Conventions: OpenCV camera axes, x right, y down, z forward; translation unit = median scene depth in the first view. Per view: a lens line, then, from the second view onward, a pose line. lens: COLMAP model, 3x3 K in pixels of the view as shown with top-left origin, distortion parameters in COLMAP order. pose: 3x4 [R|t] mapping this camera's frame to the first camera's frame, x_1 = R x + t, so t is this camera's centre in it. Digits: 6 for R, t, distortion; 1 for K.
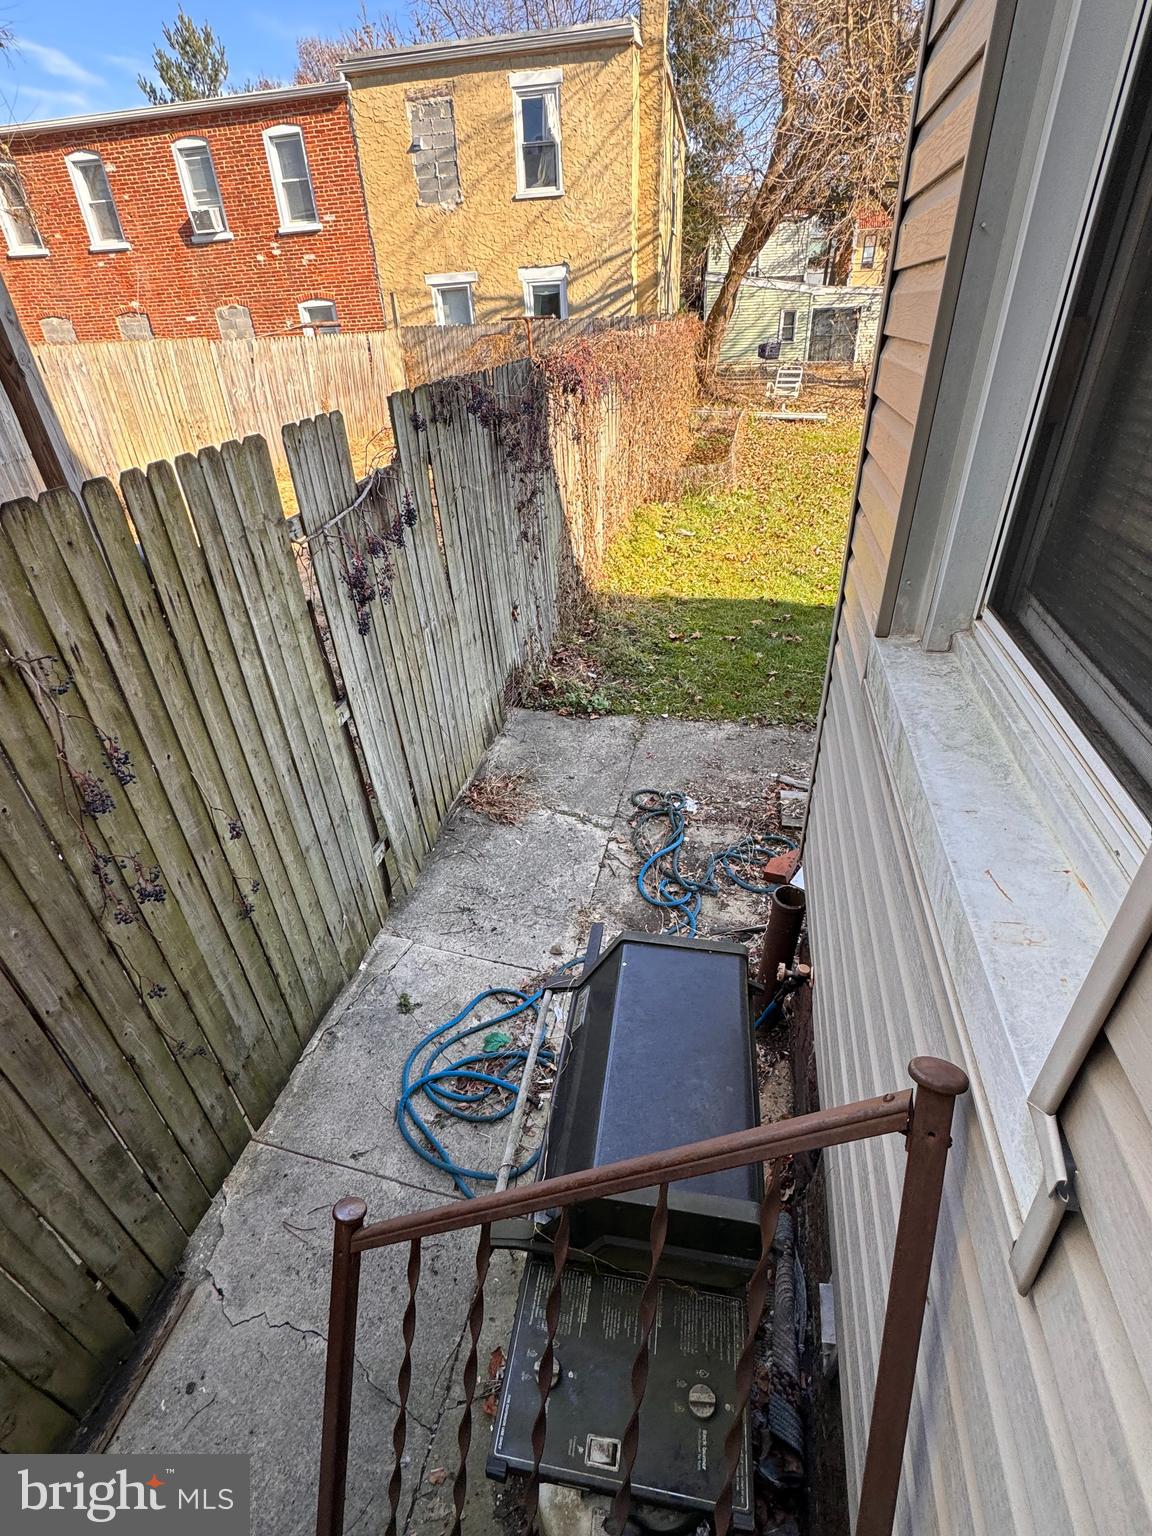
lens RADIAL K [[712.9, 0, 559.8], [0, 712.9, 767.1], [0, 0, 1]] dist [-0.001227, 0.001770]
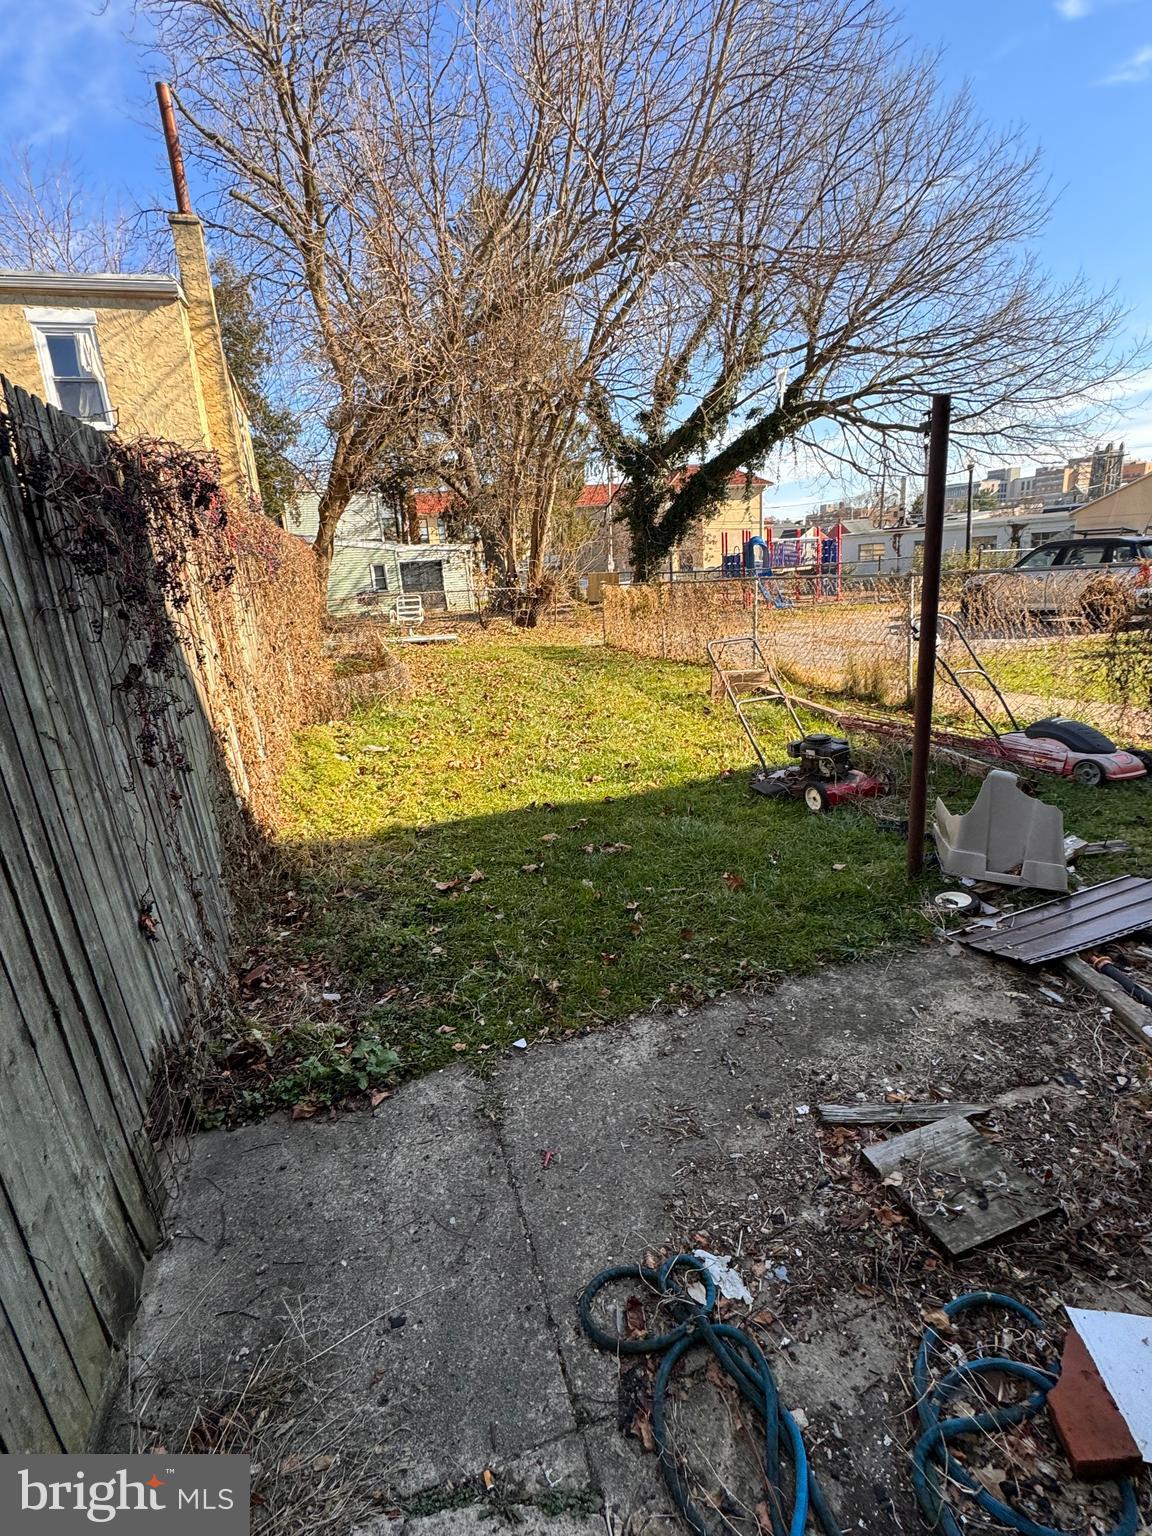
lens RADIAL K [[712.9, 0, 564.1], [0, 712.9, 763.3], [0, 0, 1]] dist [-0.001227, 0.001770]
pose [[0.857853, -0.151626, 0.491018, -0.031849], [0.301266, 0.922455, -0.241486, -0.092135], [-0.416326, 0.355087, 0.837010, 0.369248]]
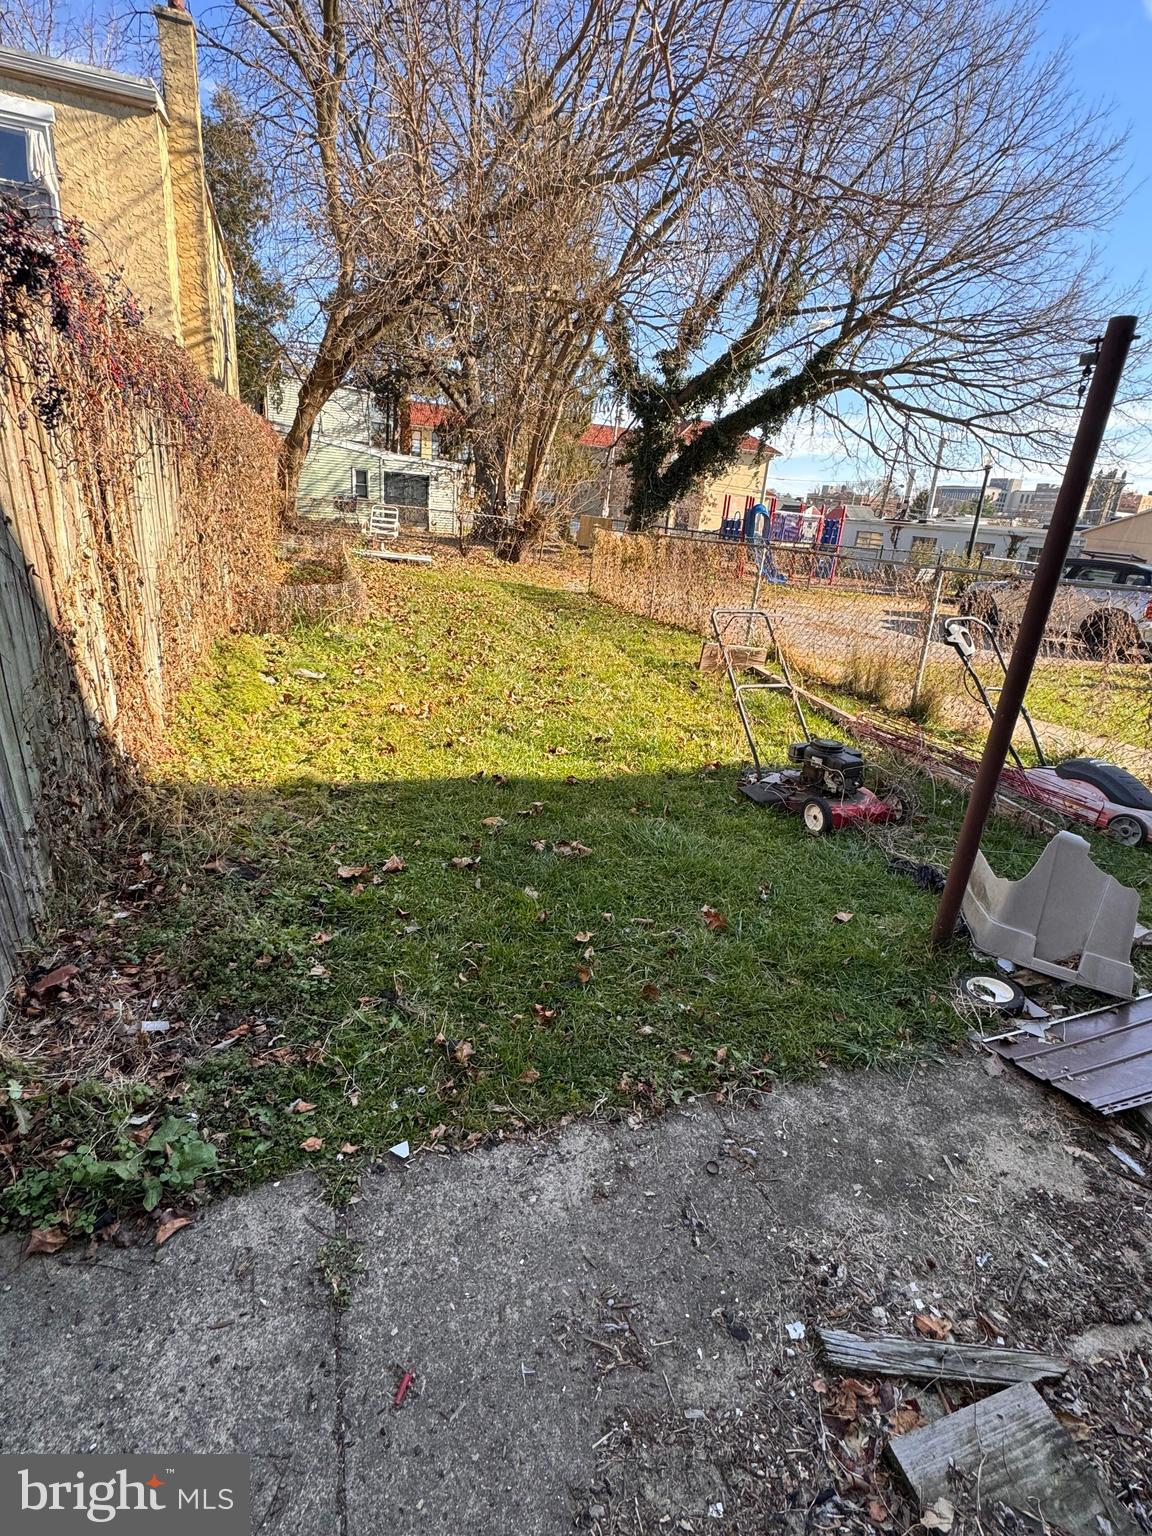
lens RADIAL K [[712.9, 0, 568.3], [0, 712.9, 753.0], [0, 0, 1]] dist [-0.001227, 0.001770]
pose [[0.842326, -0.061766, 0.535418, 0.030761], [0.177889, 0.969603, -0.168003, -0.139725], [-0.508766, 0.236758, 0.827709, 0.462645]]
